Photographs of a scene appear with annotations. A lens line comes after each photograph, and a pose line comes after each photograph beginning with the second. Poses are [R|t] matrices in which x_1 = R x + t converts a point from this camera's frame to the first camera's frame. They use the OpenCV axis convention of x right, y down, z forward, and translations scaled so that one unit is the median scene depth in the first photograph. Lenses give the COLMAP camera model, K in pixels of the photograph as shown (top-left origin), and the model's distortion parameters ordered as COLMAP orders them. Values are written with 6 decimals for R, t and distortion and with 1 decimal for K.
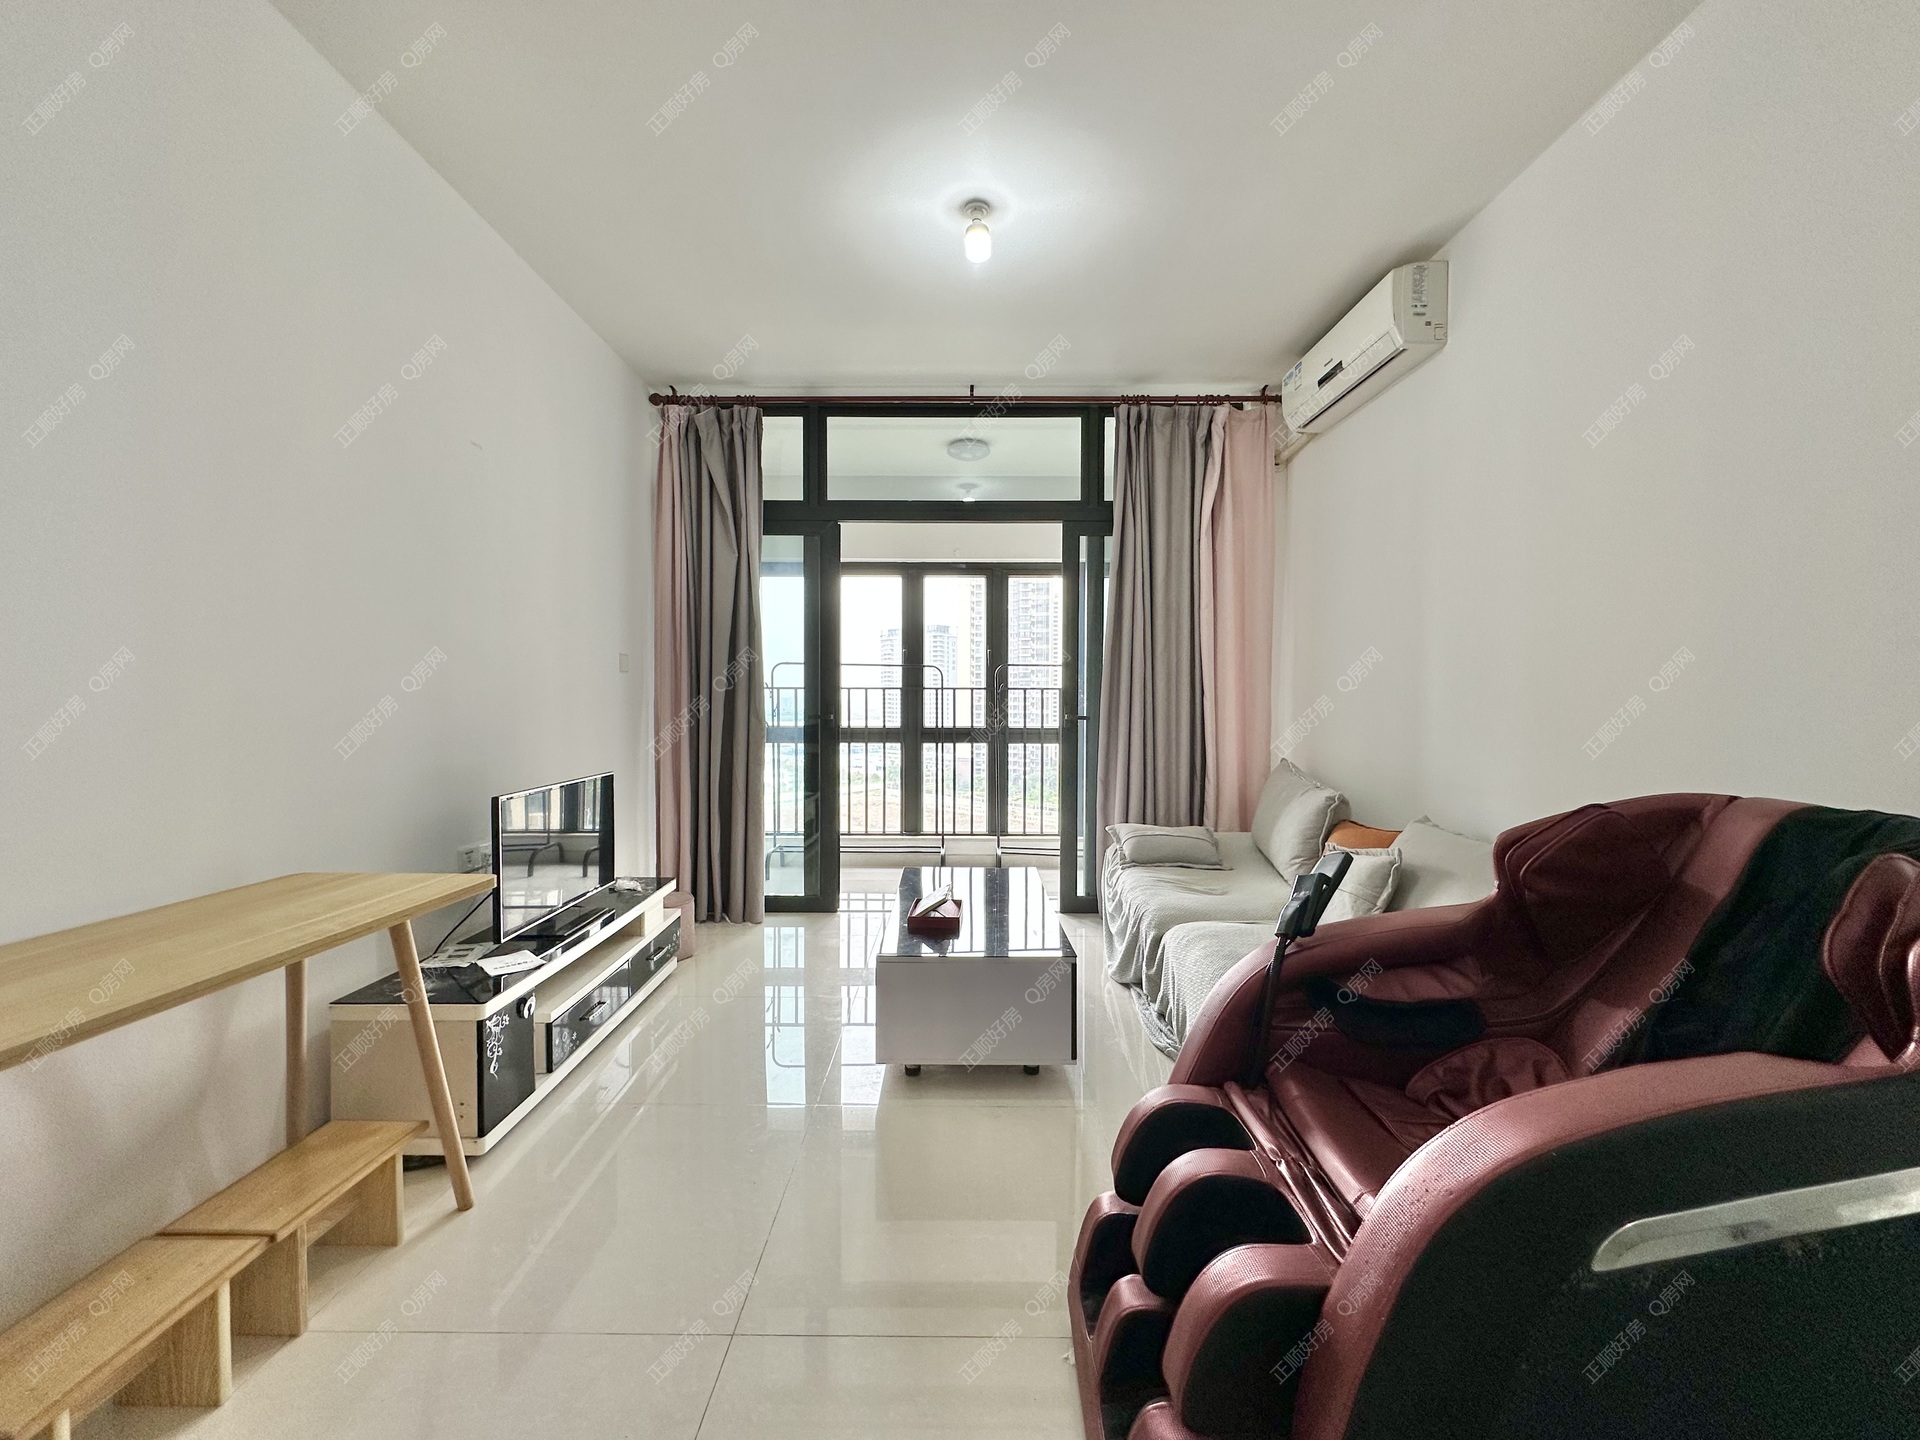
lens RADIAL K [[771.7, 0, 962.1], [0, 771.7, 725.4], [0, 0, 1]] dist [0.002122, 0.000384]
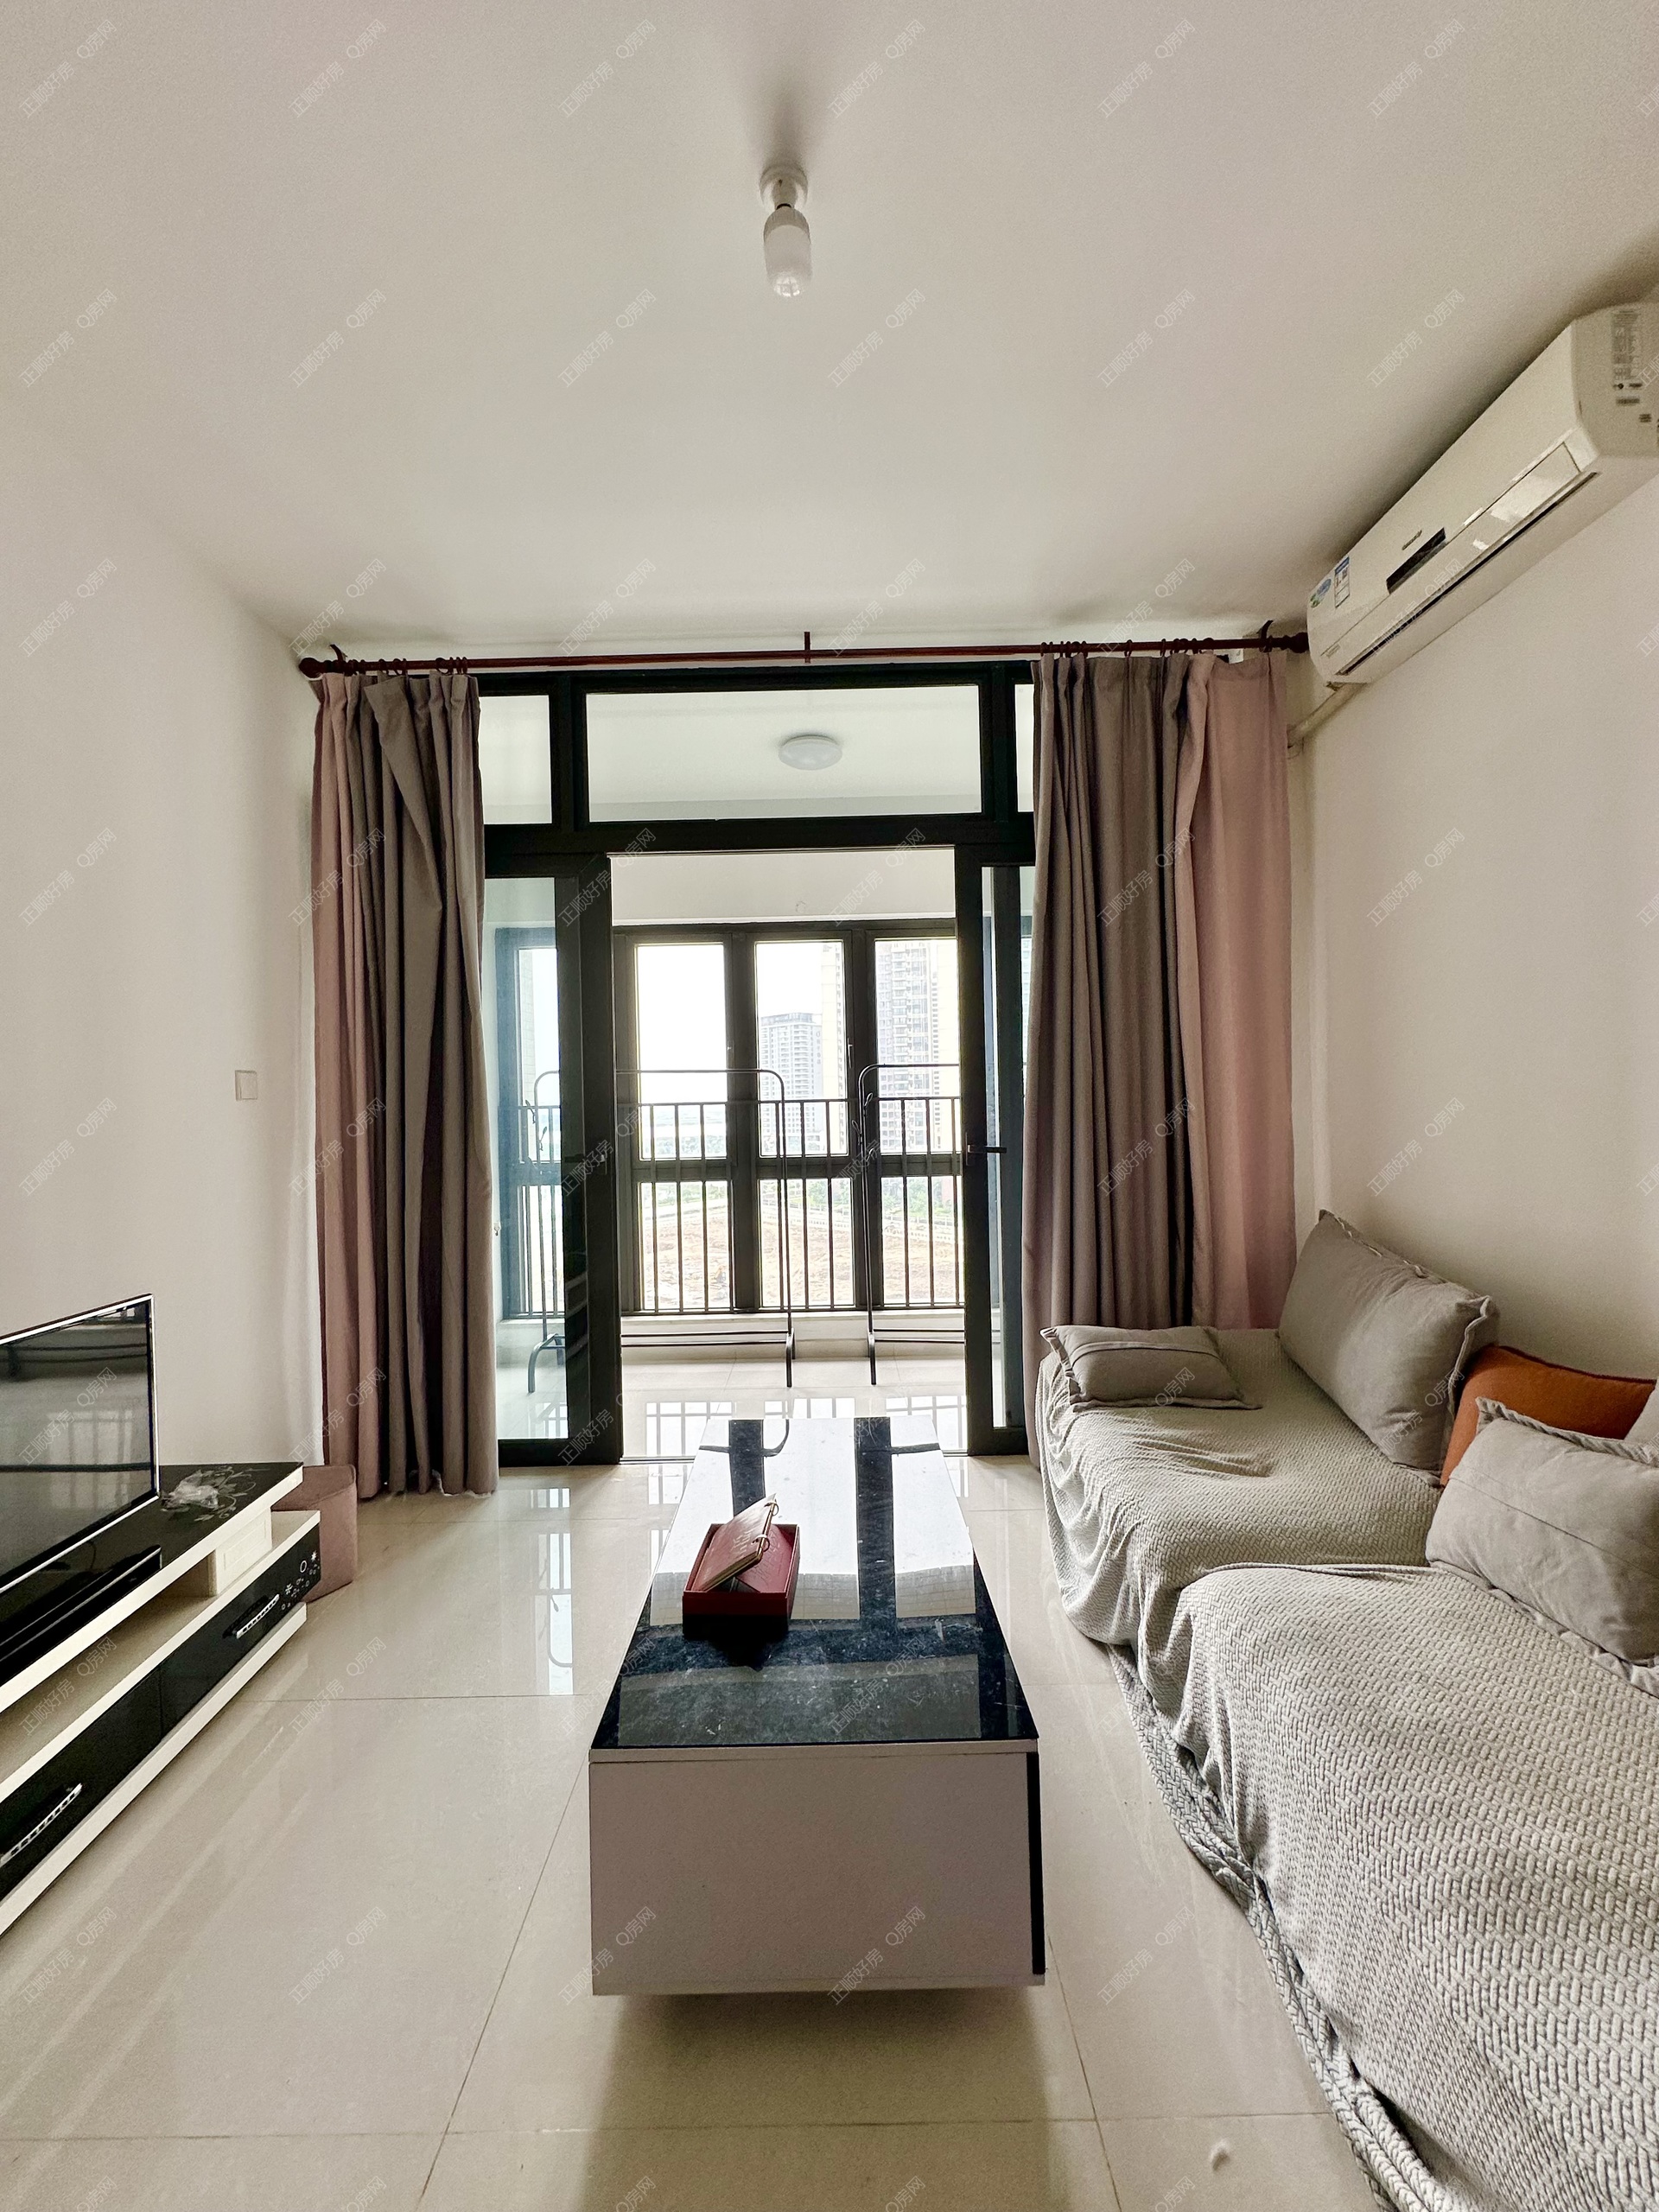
lens RADIAL K [[889.1, 0, 824.1], [0, 889.1, 1108.2], [0, 0, 1]] dist [0.002122, 0.000384]
pose [[0.999647, -0.025744, -0.006526, 0.021051], [0.025596, 0.999432, -0.021906, -0.032221], [0.007086, 0.021732, 0.999739, 0.266960]]
